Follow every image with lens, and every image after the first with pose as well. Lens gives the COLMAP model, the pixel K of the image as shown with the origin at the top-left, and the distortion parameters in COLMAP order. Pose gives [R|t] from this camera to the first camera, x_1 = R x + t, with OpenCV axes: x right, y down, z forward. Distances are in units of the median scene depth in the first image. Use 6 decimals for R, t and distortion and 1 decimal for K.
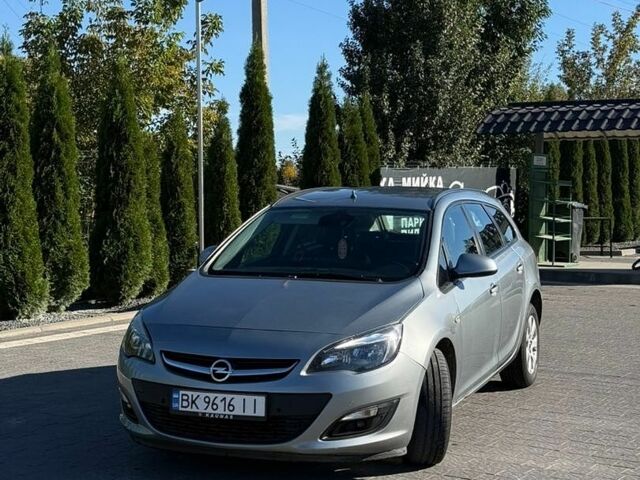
lens RADIAL K [[1176.9, 0, 320.0], [0, 1176.9, 240.0], [0, 0, 1]] dist [0.162001, -0.072650]
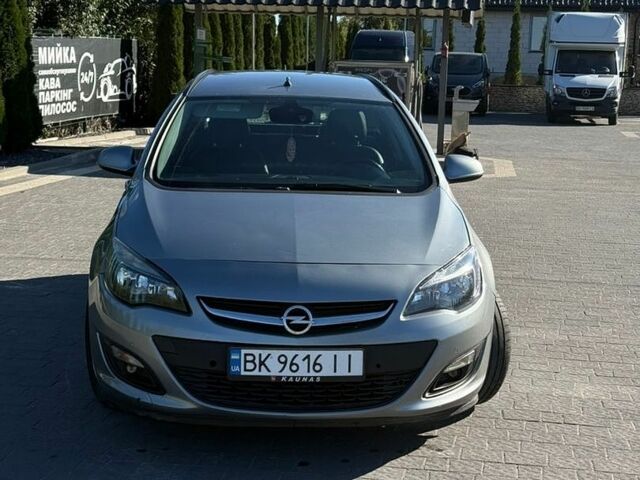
lens RADIAL K [[1176.9, 0, 320.0], [0, 1176.9, 240.0], [0, 0, 1]] dist [0.162001, -0.072650]
pose [[0.915344, -0.042684, 0.400405, -0.373043], [-0.001263, 0.994057, 0.108856, -0.024224], [-0.402671, -0.100147, 0.909850, 0.303198]]
